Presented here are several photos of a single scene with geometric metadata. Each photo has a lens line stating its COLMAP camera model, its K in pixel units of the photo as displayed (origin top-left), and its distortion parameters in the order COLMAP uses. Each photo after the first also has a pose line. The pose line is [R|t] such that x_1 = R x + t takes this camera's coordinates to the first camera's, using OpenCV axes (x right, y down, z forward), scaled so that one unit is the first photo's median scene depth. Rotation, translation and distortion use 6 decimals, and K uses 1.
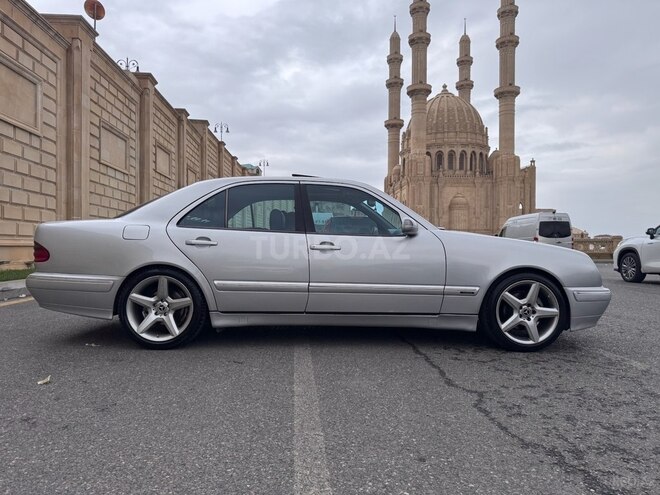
lens RADIAL K [[459.6, 0, 330.0], [0, 459.6, 247.5], [0, 0, 1]] dist [0.076585, -0.098272]
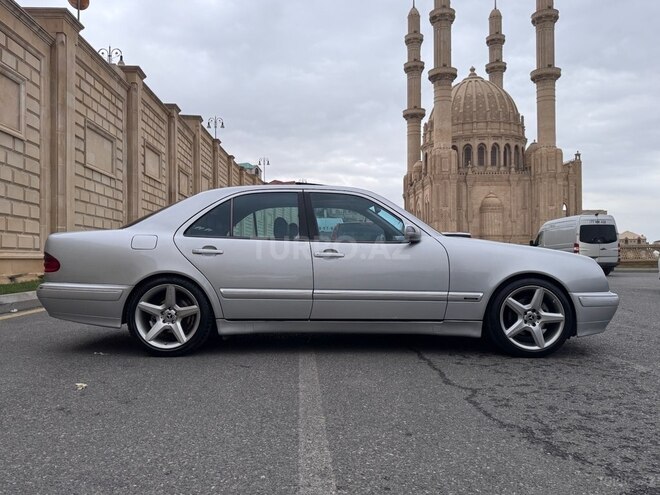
lens RADIAL K [[534.6, 0, 329.1], [0, 534.6, 247.6], [0, 0, 1]] dist [0.092700, -0.144361]
pose [[0.999687, -0.011103, -0.022439, 0.005265], [0.010659, 0.999748, -0.019781, 0.002270], [0.022653, 0.019536, 0.999552, -0.056454]]
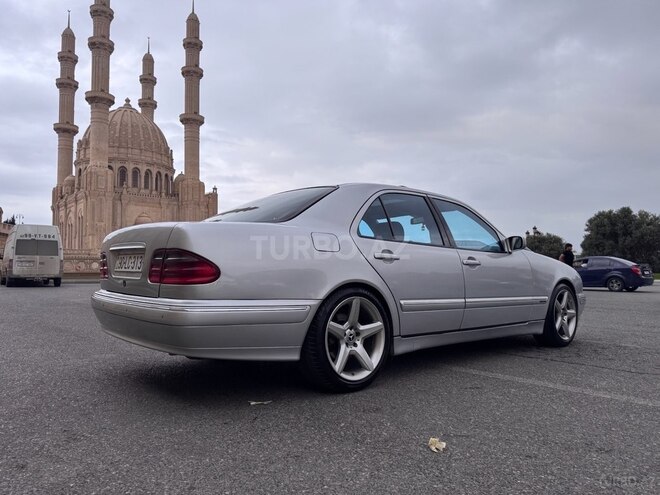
lens RADIAL K [[459.6, 0, 330.0], [0, 459.6, 247.5], [0, 0, 1]] dist [0.076585, -0.098272]
pose [[0.788410, 0.025078, 0.614639, -0.279926], [0.003604, 0.998963, -0.045382, 0.003675], [-0.615140, 0.037995, 0.787502, 0.124917]]
